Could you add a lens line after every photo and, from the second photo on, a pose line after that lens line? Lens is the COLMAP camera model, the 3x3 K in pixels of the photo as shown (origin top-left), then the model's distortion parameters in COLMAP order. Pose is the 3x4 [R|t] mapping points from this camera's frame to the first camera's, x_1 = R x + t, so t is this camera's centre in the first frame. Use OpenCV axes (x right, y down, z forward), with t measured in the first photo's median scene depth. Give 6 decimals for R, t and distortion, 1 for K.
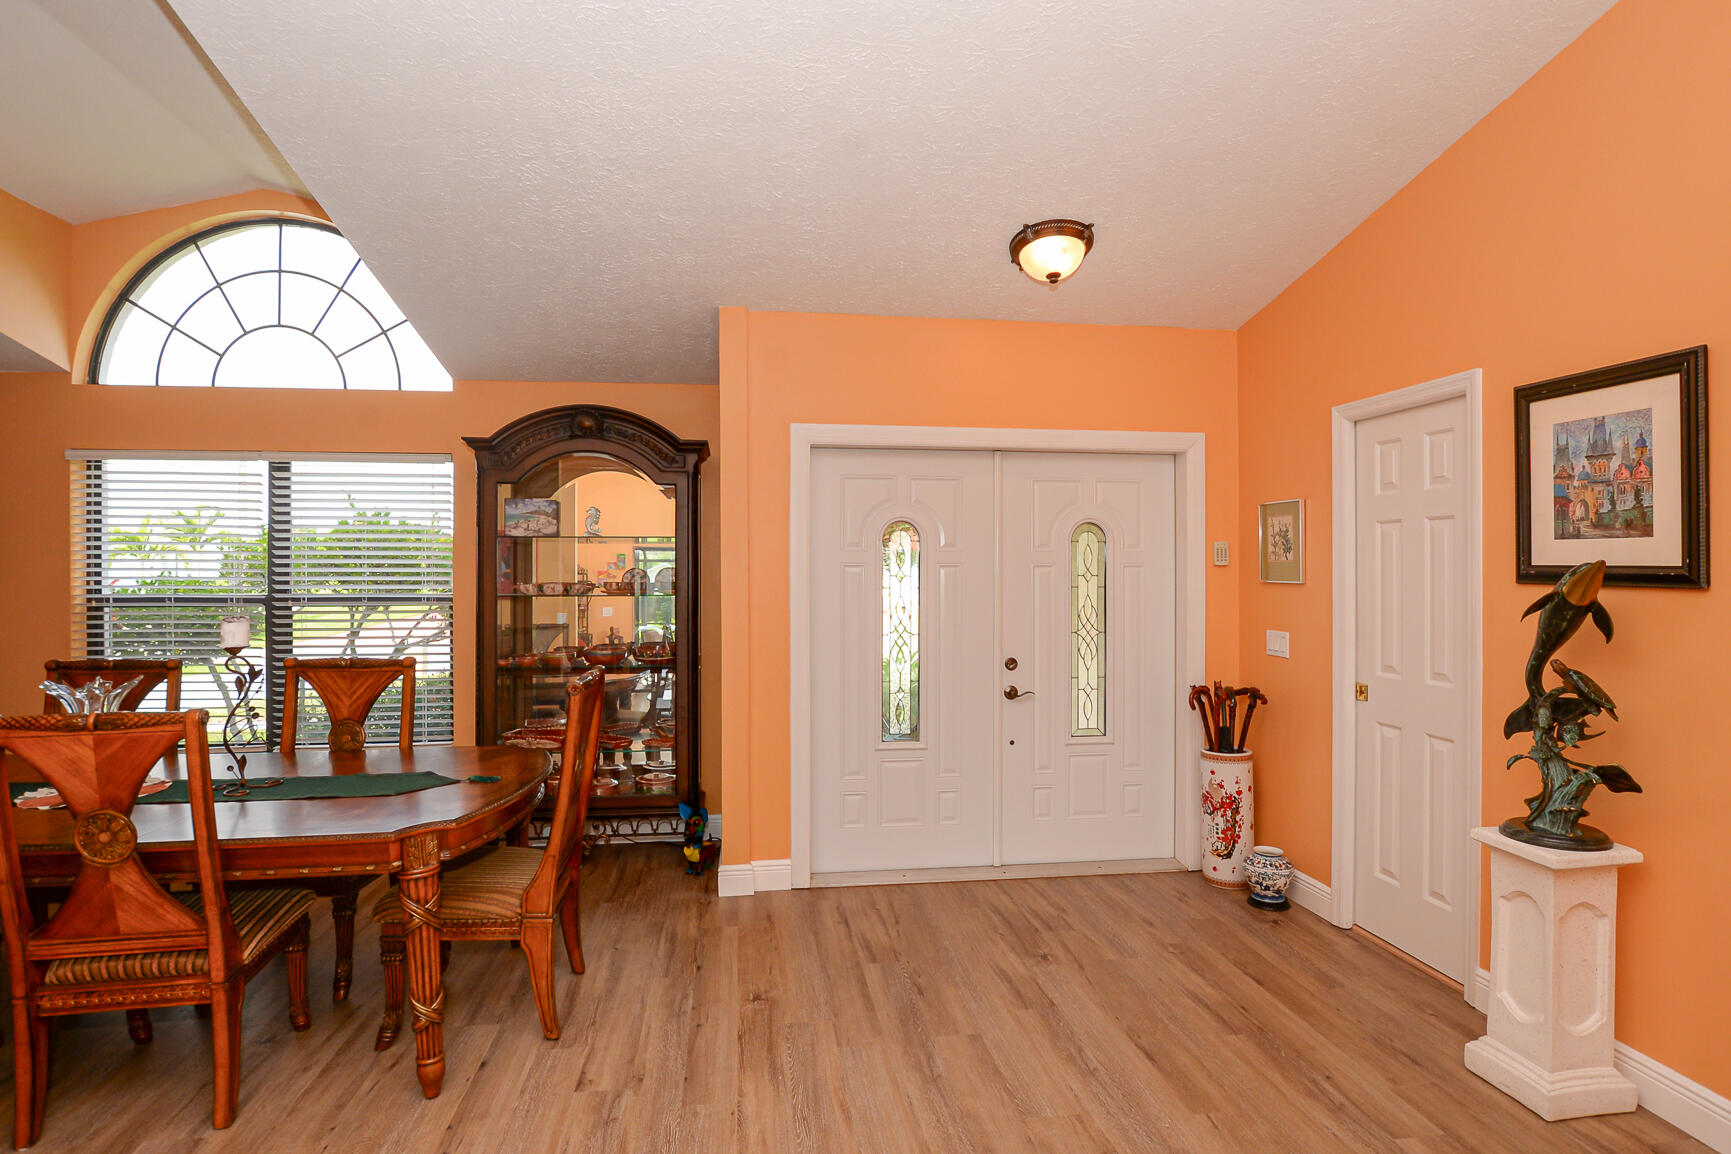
lens RADIAL K [[907.2, 0, 865.5], [0, 907.2, 577.0], [0, 0, 1]] dist [-0.023003, -0.000271]
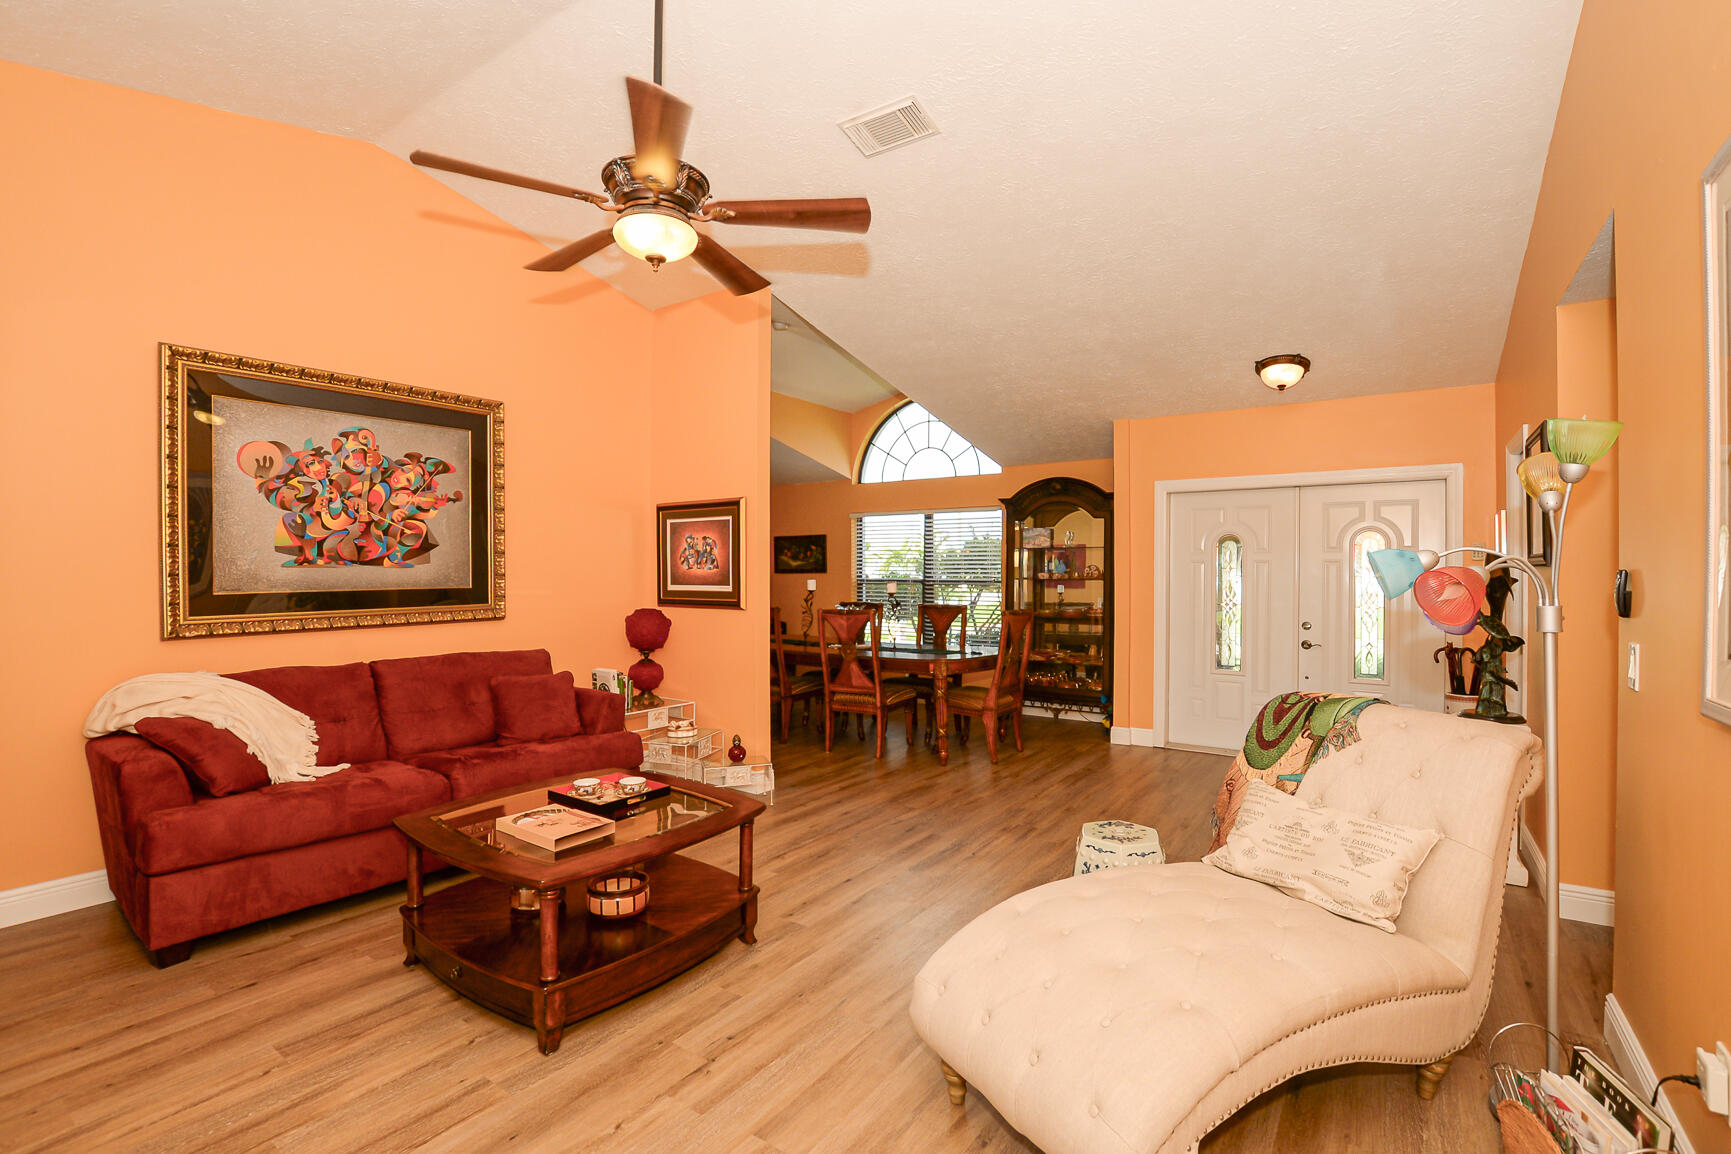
lens RADIAL K [[785.2, 0, 867.8], [0, 785.2, 573.0], [0, 0, 1]] dist [-0.002015, -0.000095]
pose [[0.744181, 0.000126, -0.667978, 0.461328], [-0.005643, 0.999965, -0.006099, 0.018510], [0.667955, 0.008308, 0.744156, -0.446750]]
